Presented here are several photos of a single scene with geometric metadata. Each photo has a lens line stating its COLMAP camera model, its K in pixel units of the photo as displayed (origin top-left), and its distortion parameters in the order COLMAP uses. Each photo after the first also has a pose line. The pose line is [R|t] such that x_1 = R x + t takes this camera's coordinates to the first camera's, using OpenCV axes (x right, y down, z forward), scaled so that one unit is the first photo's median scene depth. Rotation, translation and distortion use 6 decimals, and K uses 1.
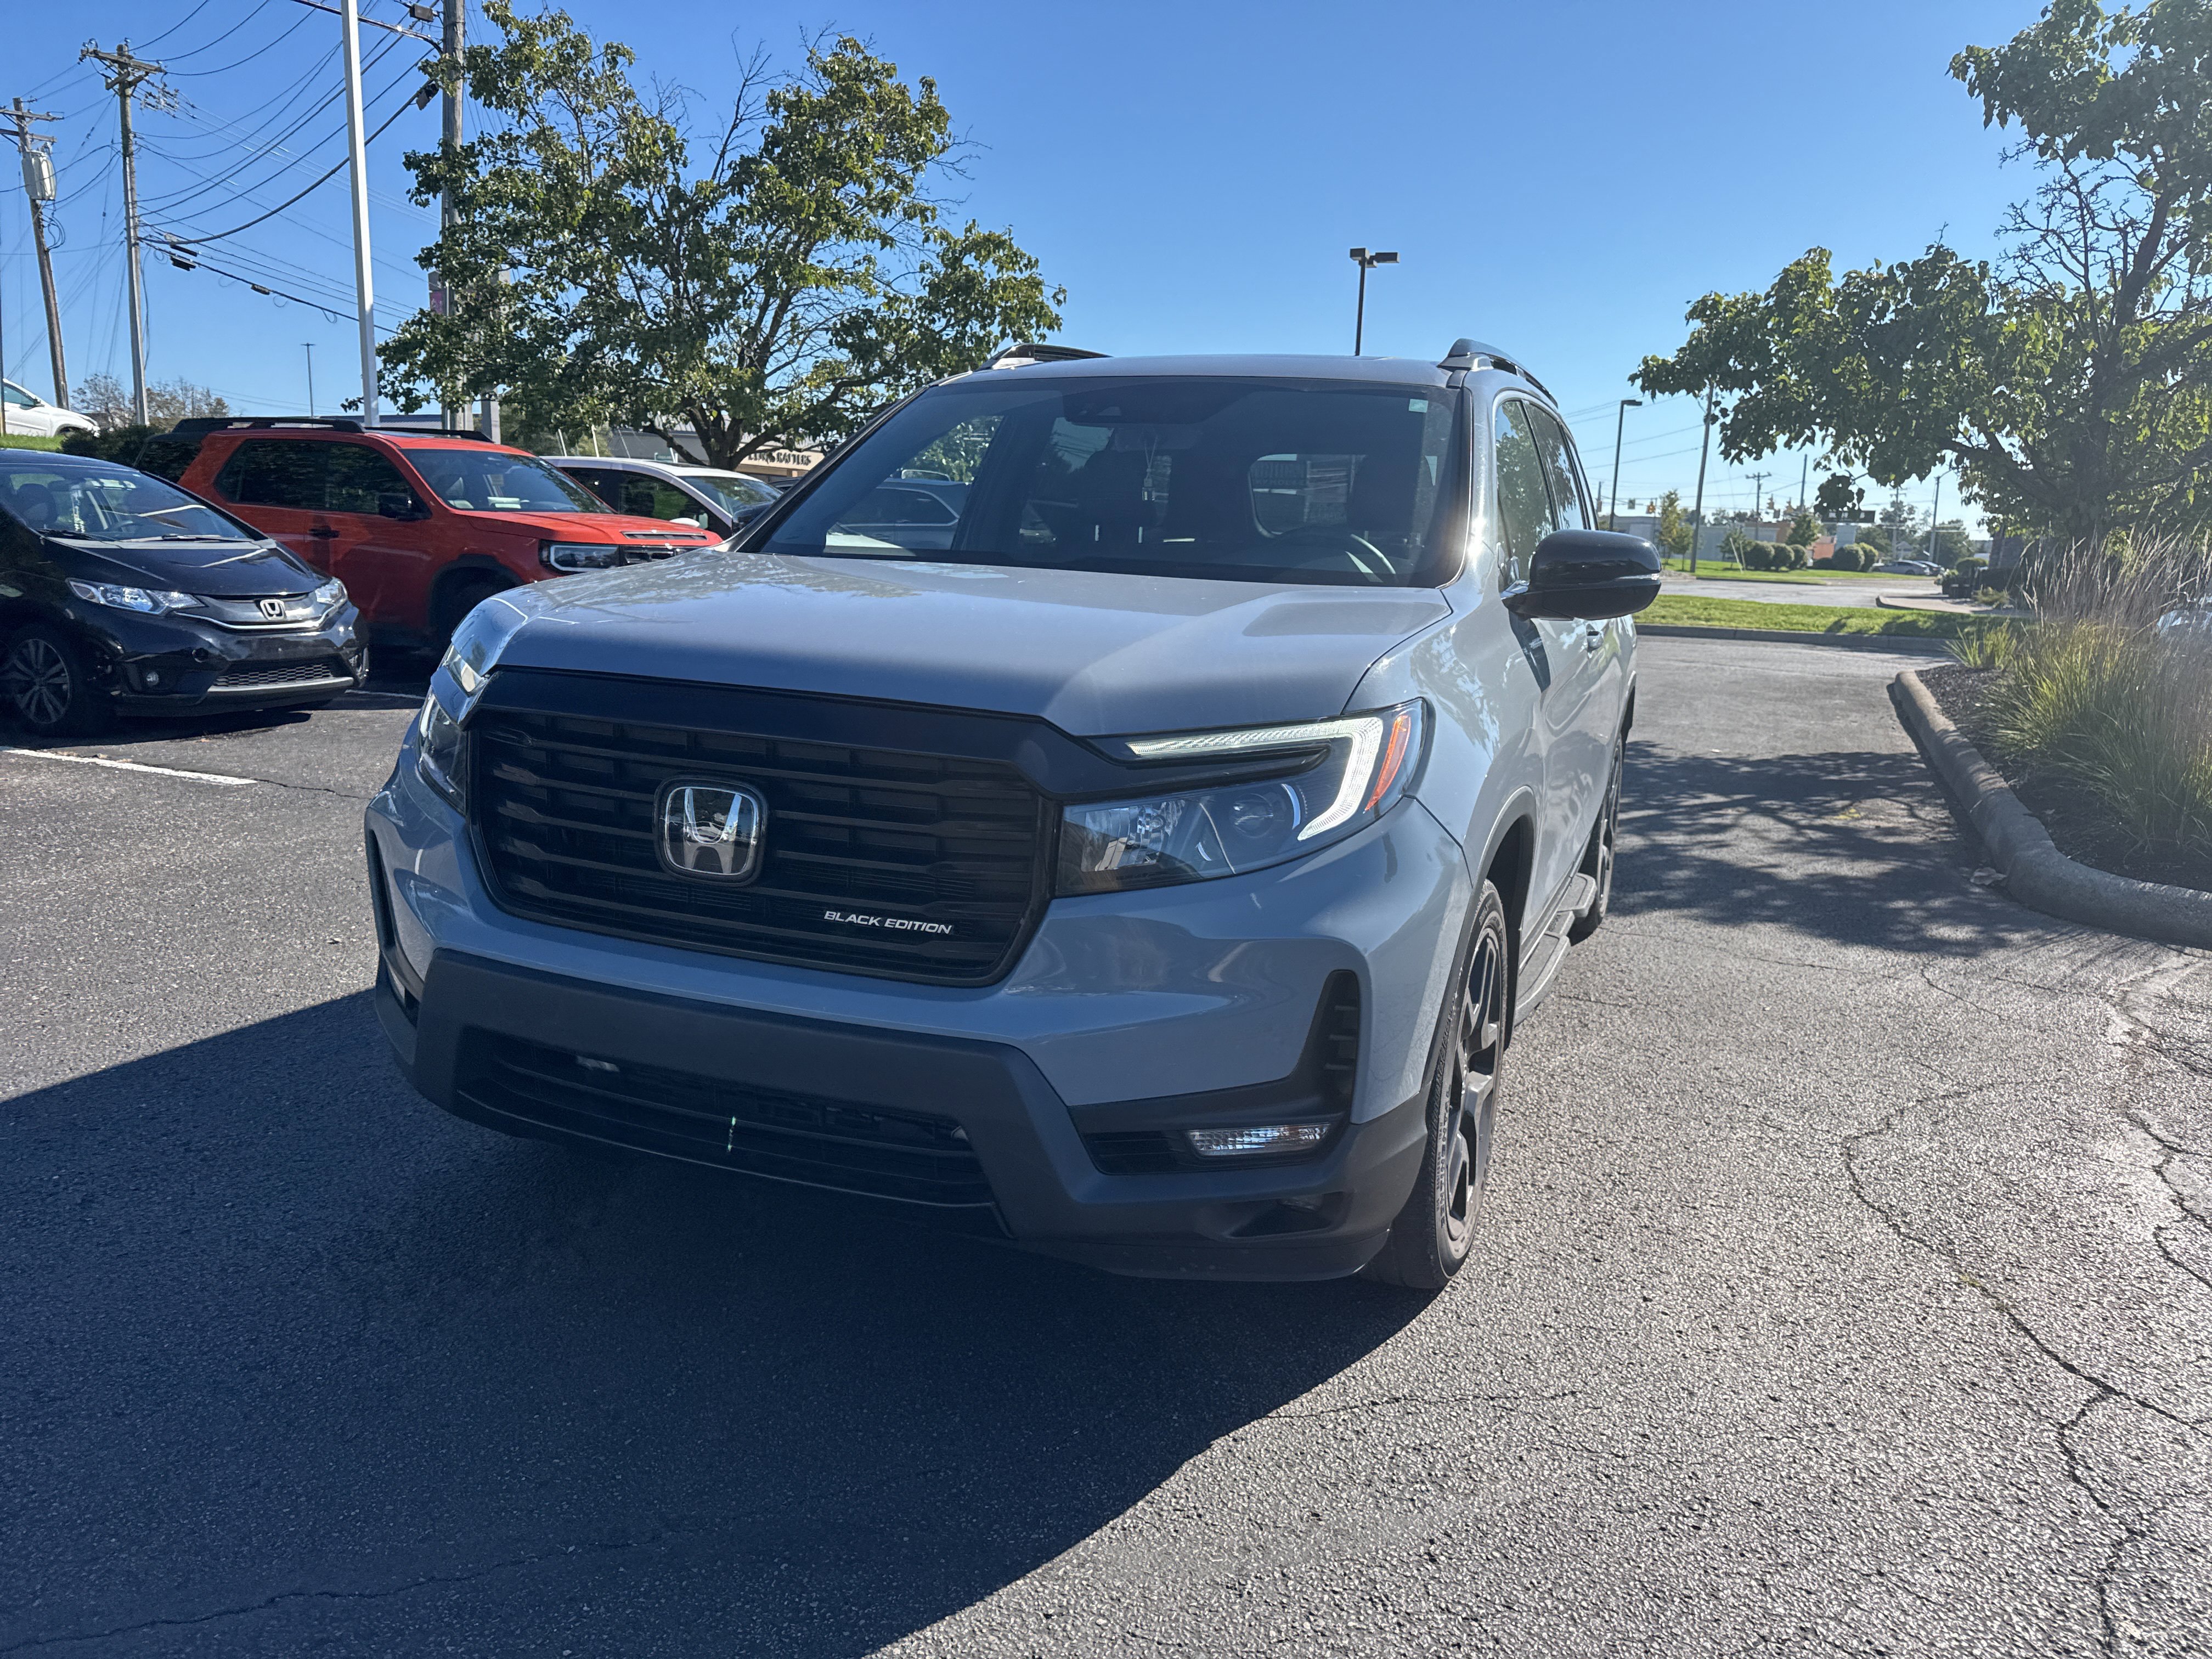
lens RADIAL K [[1554.8, 0, 1119.5], [0, 1554.8, 825.2], [0, 0, 1]] dist [0.028348, -0.032486]
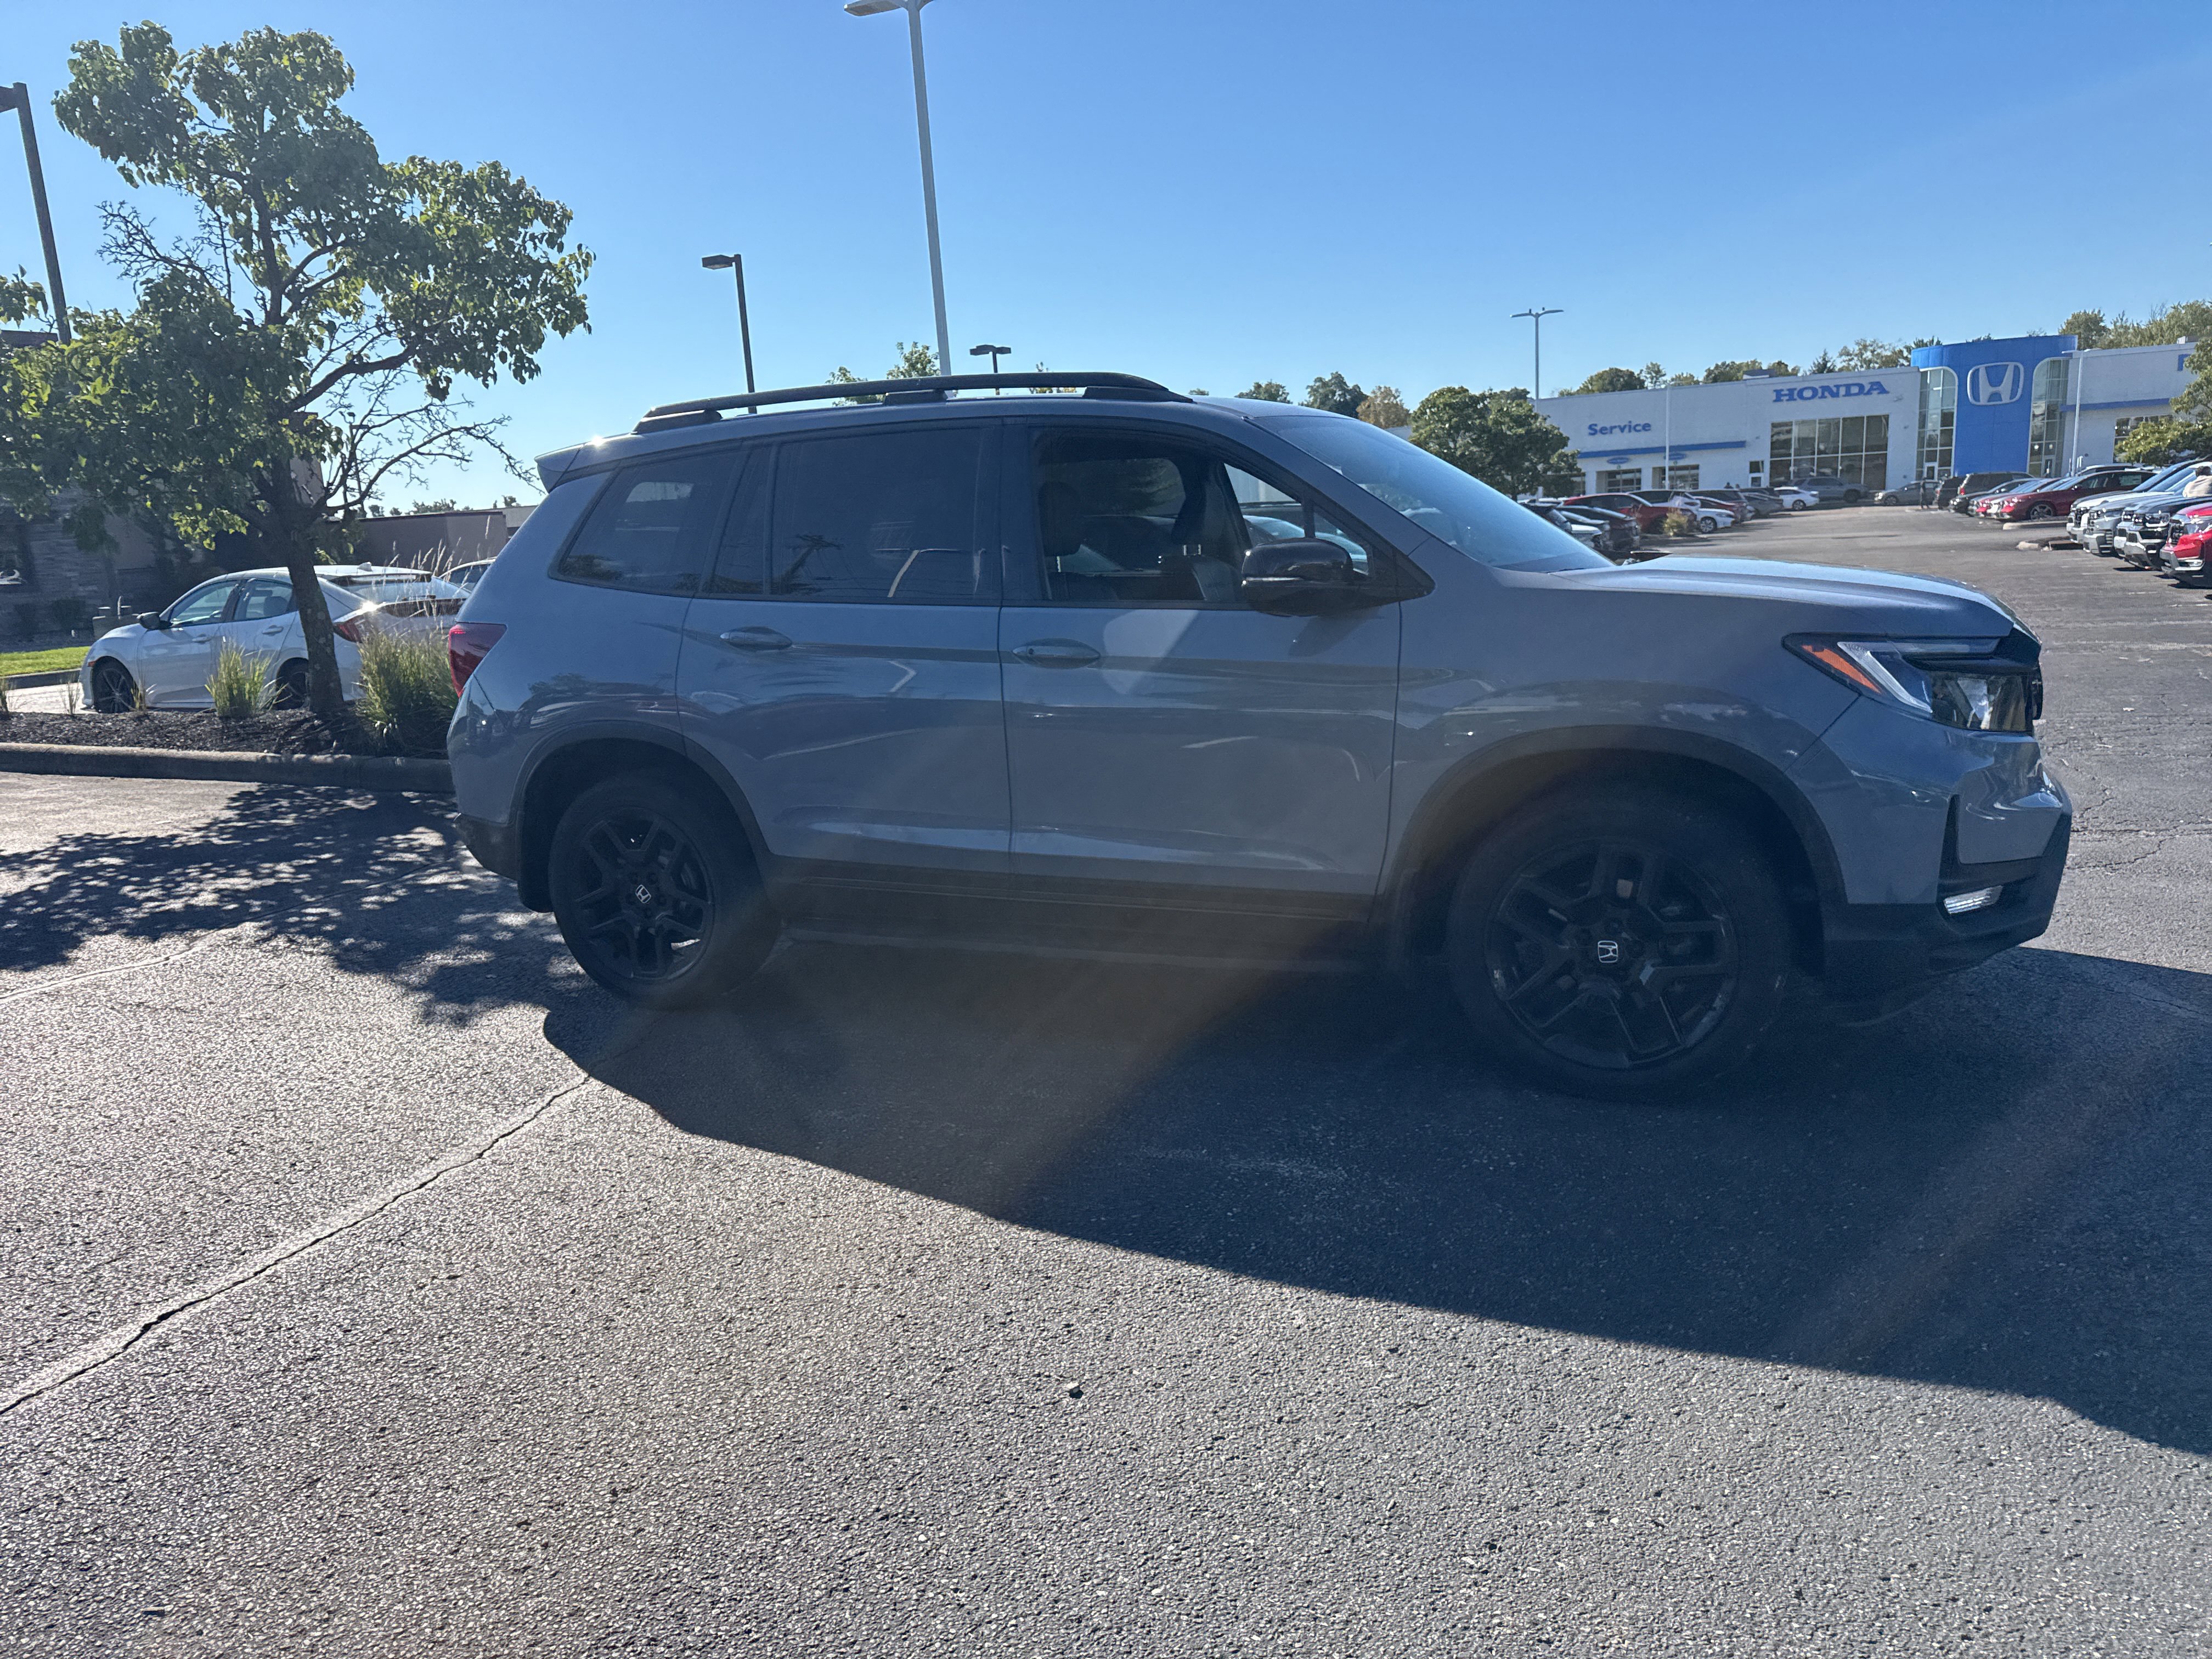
lens RADIAL K [[1554.8, 0, 1110.7], [0, 1554.8, 831.3], [0, 0, 1]] dist [0.028348, -0.032486]
pose [[0.045059, -0.226669, 0.972929, -0.531411], [0.238488, 0.948199, 0.209862, -0.119553], [-0.970100, 0.222576, 0.096783, 0.480076]]
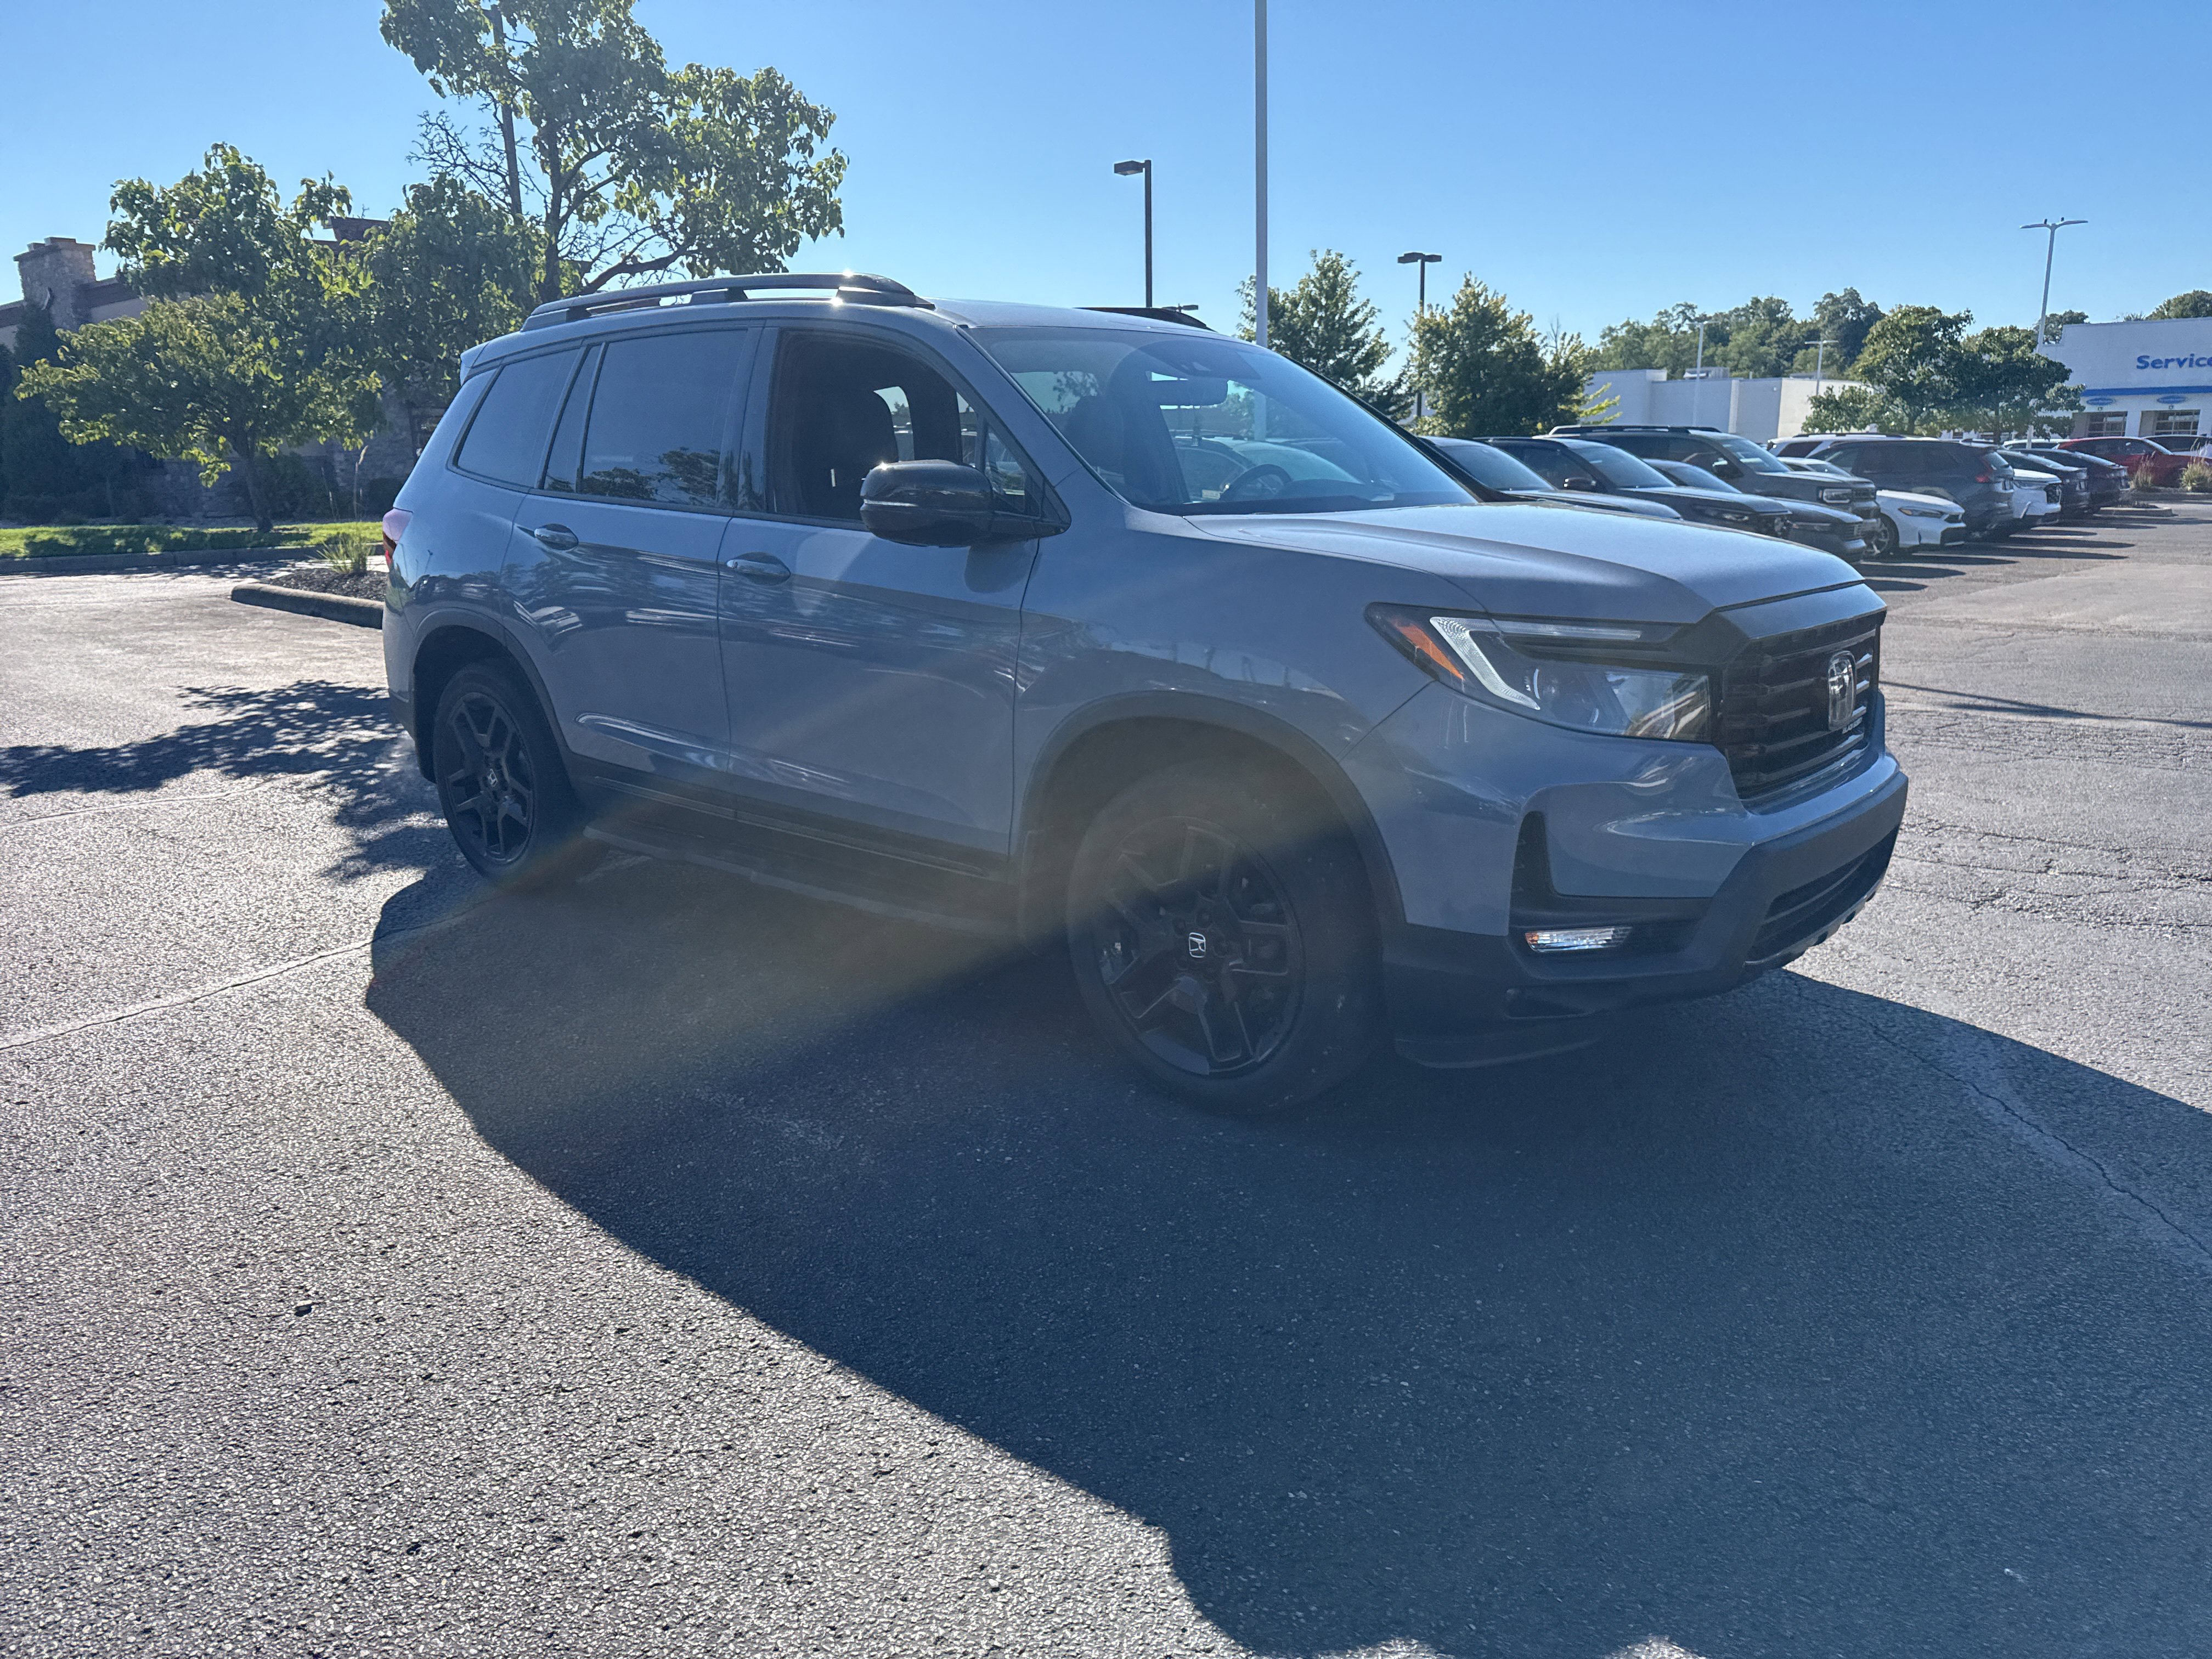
lens RADIAL K [[1554.8, 0, 1106.0], [0, 1554.8, 836.5], [0, 0, 1]] dist [0.028348, -0.032486]
pose [[0.325417, -0.259012, 0.909404, -0.464782], [0.195679, 0.959380, 0.203225, -0.074690], [-0.925102, 0.111818, 0.362882, 0.283409]]
